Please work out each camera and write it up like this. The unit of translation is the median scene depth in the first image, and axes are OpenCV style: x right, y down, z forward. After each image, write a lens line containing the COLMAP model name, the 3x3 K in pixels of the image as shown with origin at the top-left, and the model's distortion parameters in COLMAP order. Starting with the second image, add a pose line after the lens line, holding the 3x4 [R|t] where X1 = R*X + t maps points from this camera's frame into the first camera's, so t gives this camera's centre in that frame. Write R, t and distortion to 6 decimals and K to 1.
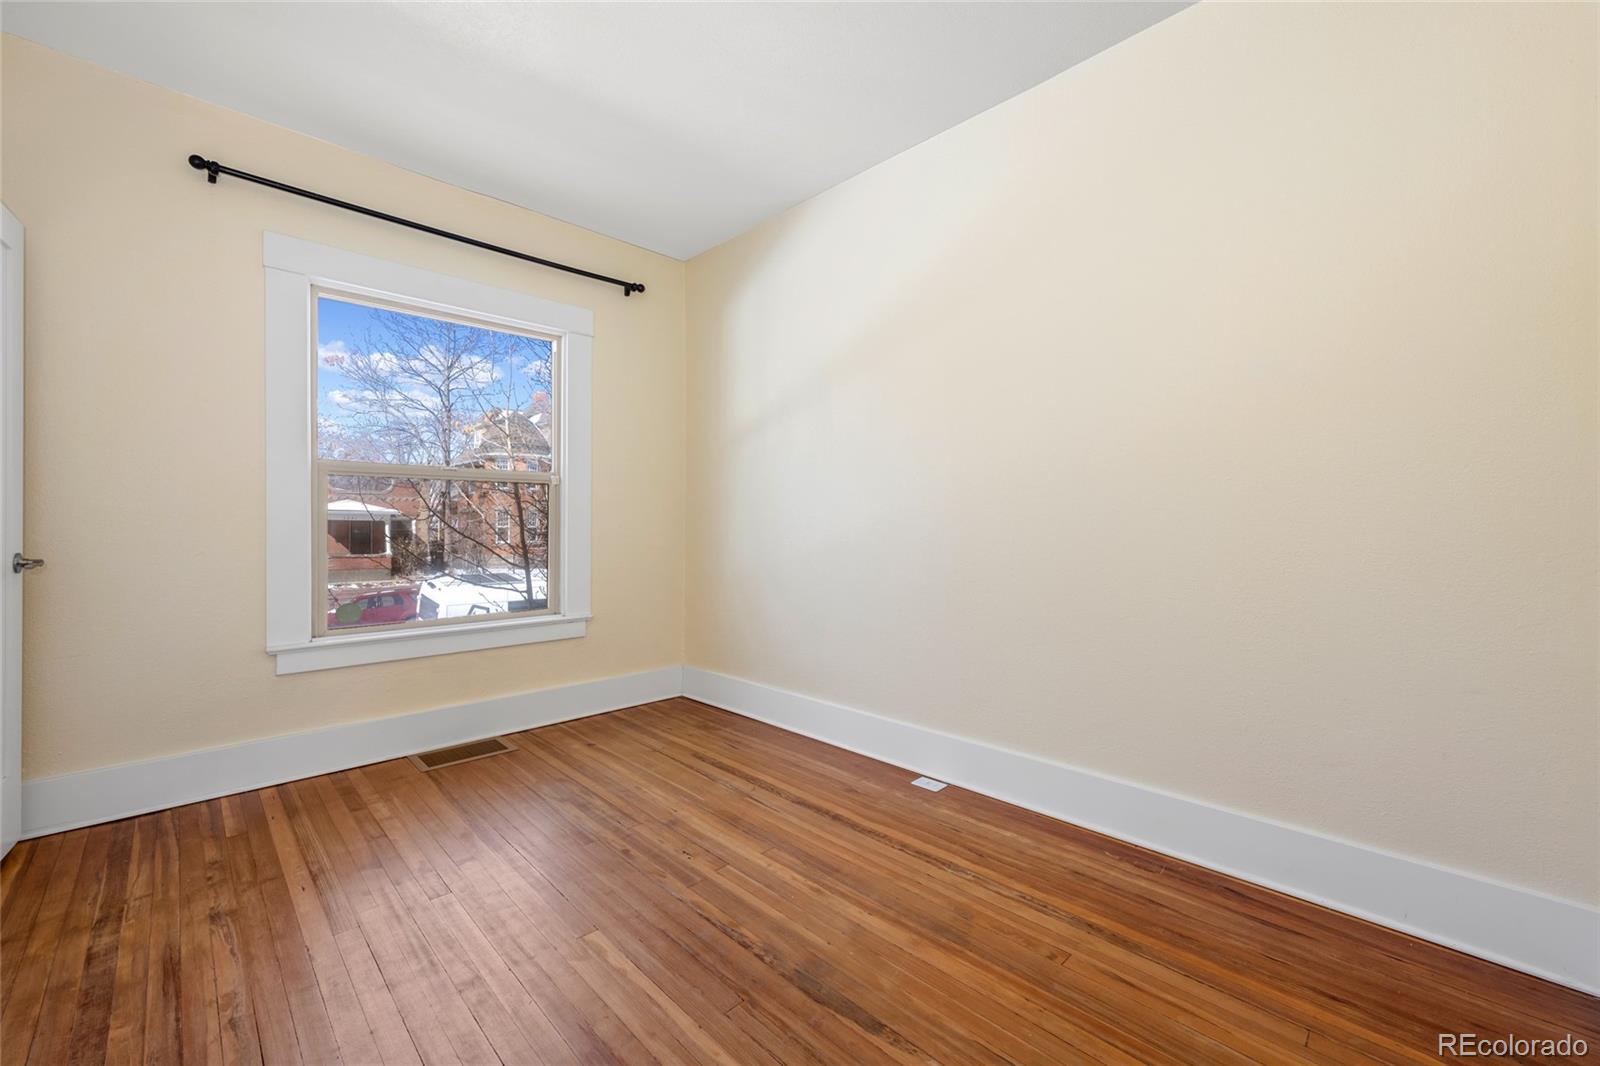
lens RADIAL K [[637.3, 0, 802.2], [0, 637.3, 524.7], [0, 0, 1]] dist [-0.001699, -0.000128]
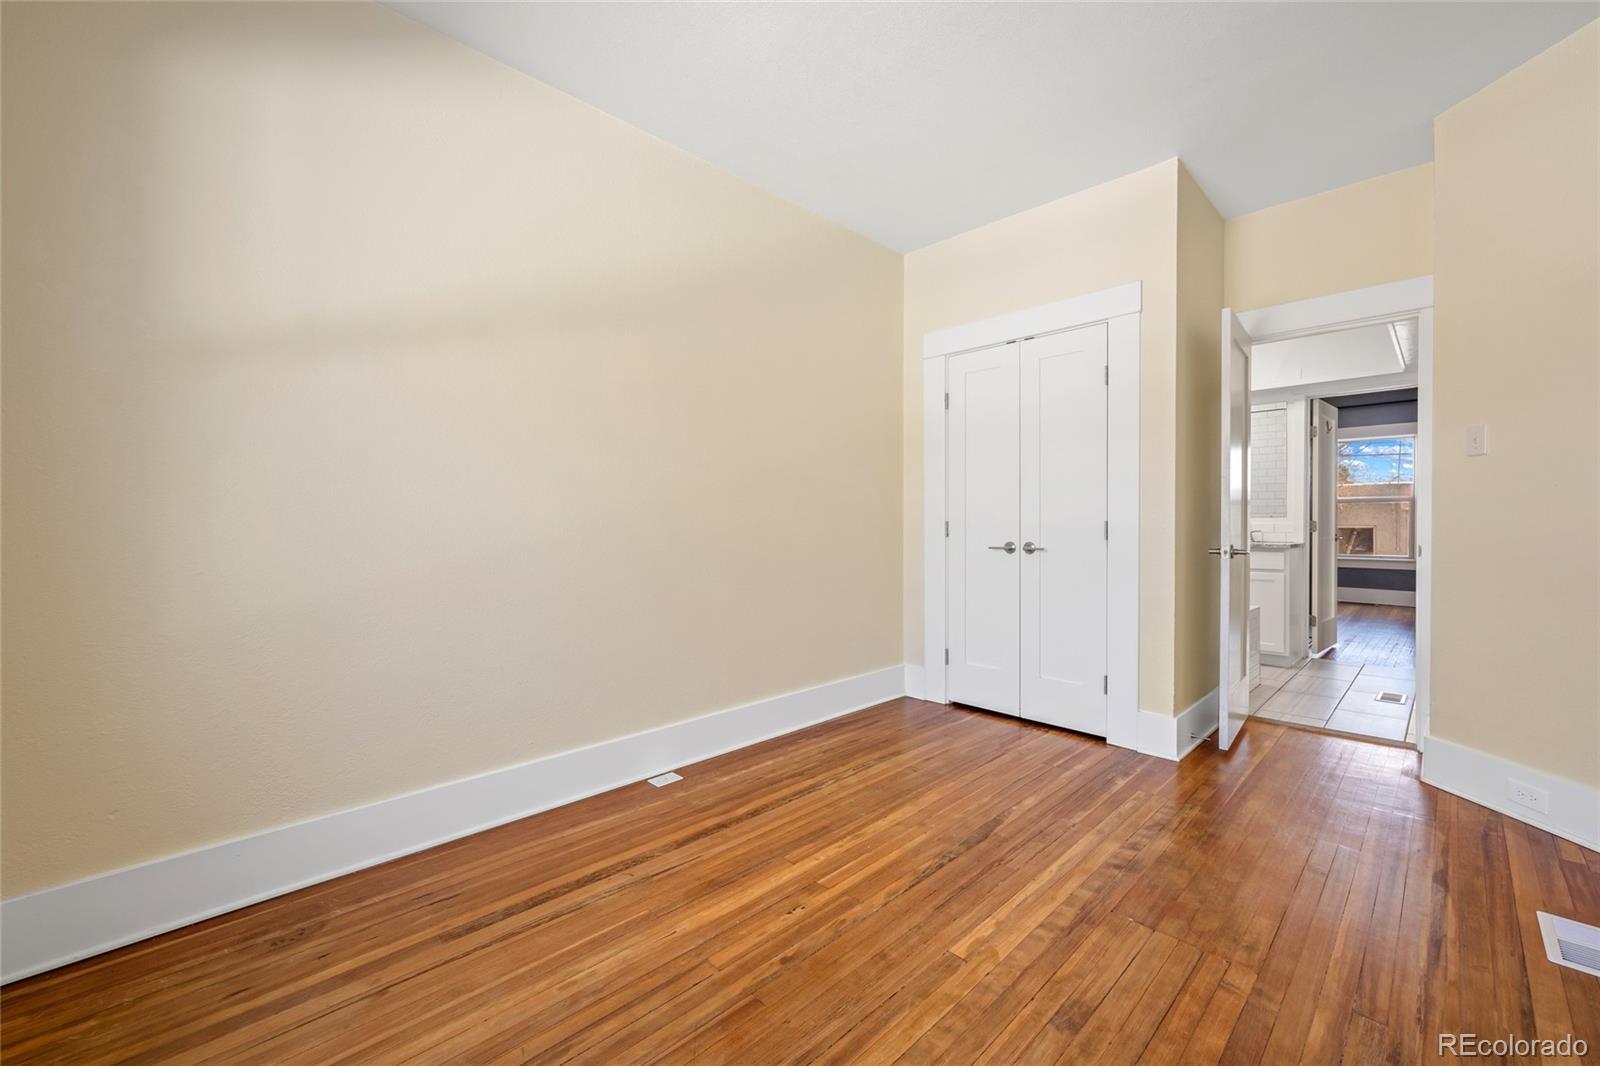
lens RADIAL K [[637.3, 0, 802.2], [0, 637.3, 524.7], [0, 0, 1]] dist [-0.001699, -0.000128]
pose [[0.015331, -0.005404, 0.999868, -0.973967], [0.004439, 0.999976, 0.005337, -0.003004], [-0.999873, 0.004357, 0.015354, 0.921520]]
